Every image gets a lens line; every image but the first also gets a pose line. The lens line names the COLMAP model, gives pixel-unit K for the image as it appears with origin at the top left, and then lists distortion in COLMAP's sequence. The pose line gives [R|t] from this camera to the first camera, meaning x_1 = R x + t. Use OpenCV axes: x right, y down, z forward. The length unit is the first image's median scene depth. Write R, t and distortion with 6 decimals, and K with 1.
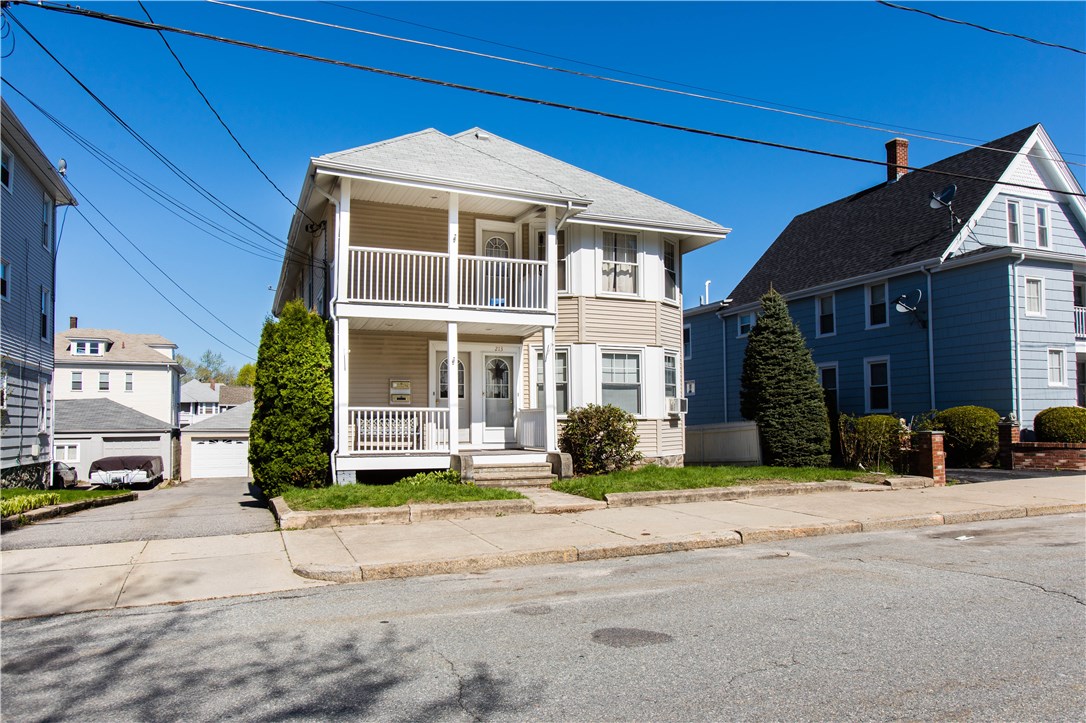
lens RADIAL K [[728.6, 0, 543.8], [0, 728.6, 390.4], [0, 0, 1]] dist [0.005979, 0.005769]
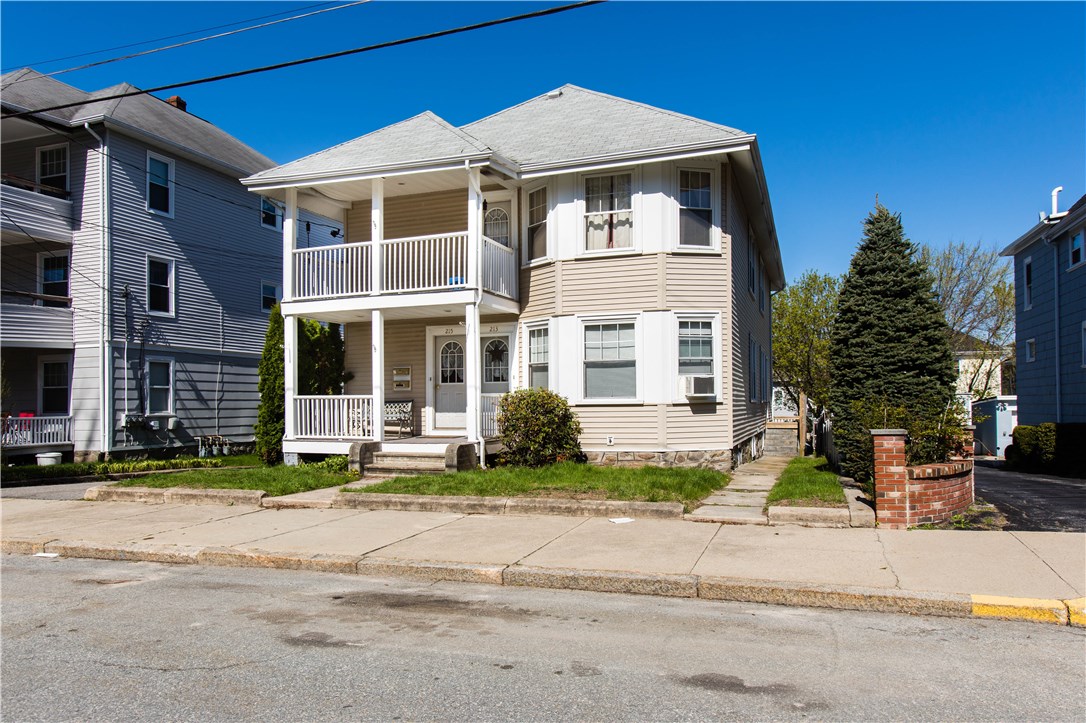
lens RADIAL K [[728.6, 0, 543.8], [0, 728.6, 390.4], [0, 0, 1]] dist [0.005979, 0.005769]
pose [[0.739323, -0.011862, -0.673246, 0.615816], [0.036874, 0.999058, 0.022890, 0.002618], [0.672340, -0.041749, 0.739064, 0.352075]]
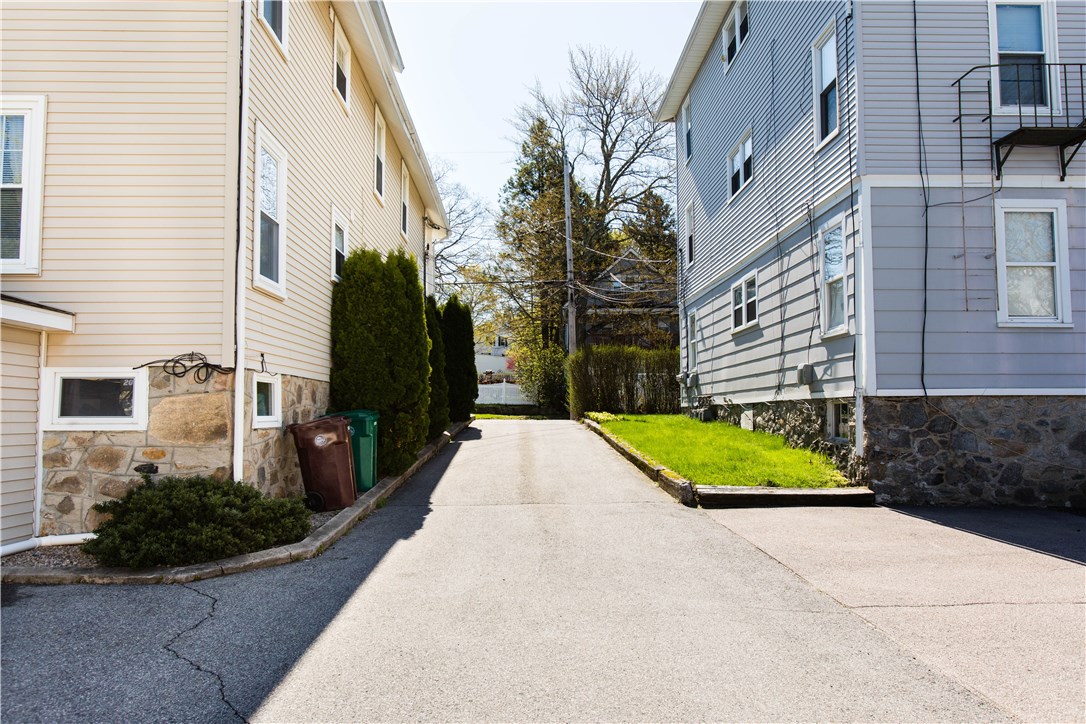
lens RADIAL K [[786.7, 0, 546.1], [0, 786.7, 363.0], [0, 0, 1]] dist [0.003941, 0.002497]
pose [[-0.934874, 0.034096, 0.353338, -0.953959], [-0.007576, 0.993233, -0.115888, 0.187316], [-0.354898, -0.111017, -0.928290, 2.114928]]
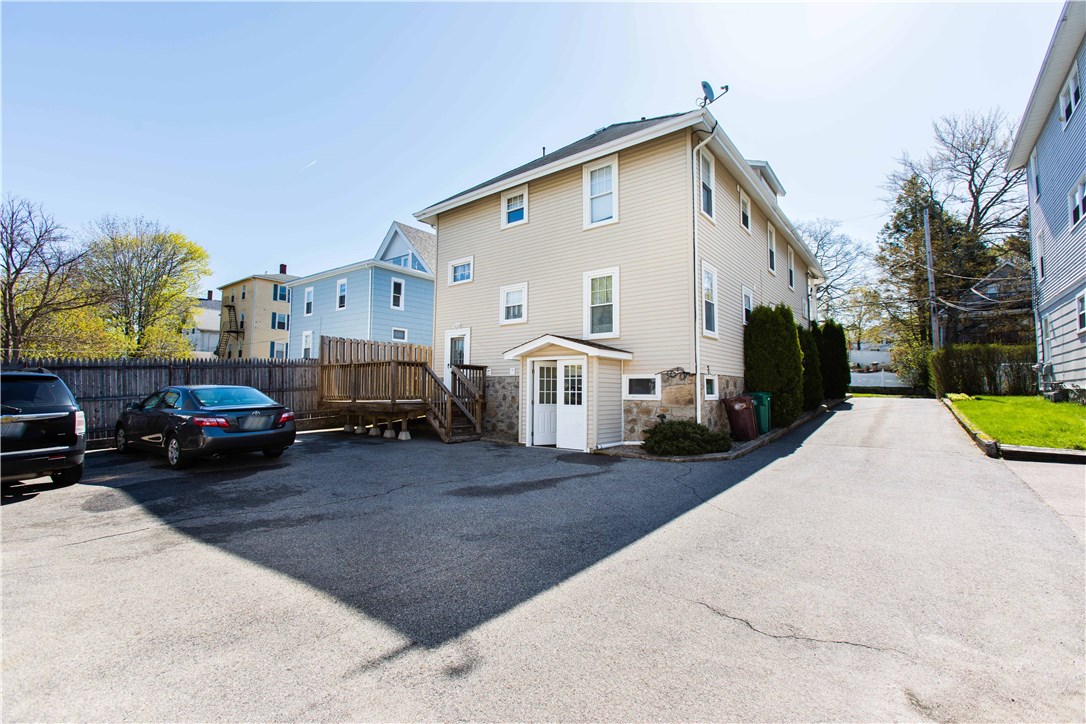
lens RADIAL K [[484.9, 0, 540.6], [0, 484.9, 364.6], [0, 0, 1]] dist [-0.020786, 0.020287]
pose [[-0.494474, 0.054333, 0.867493, -1.102246], [-0.046462, 0.994965, -0.088801, 0.194278], [-0.867950, -0.084215, -0.489460, 2.273000]]
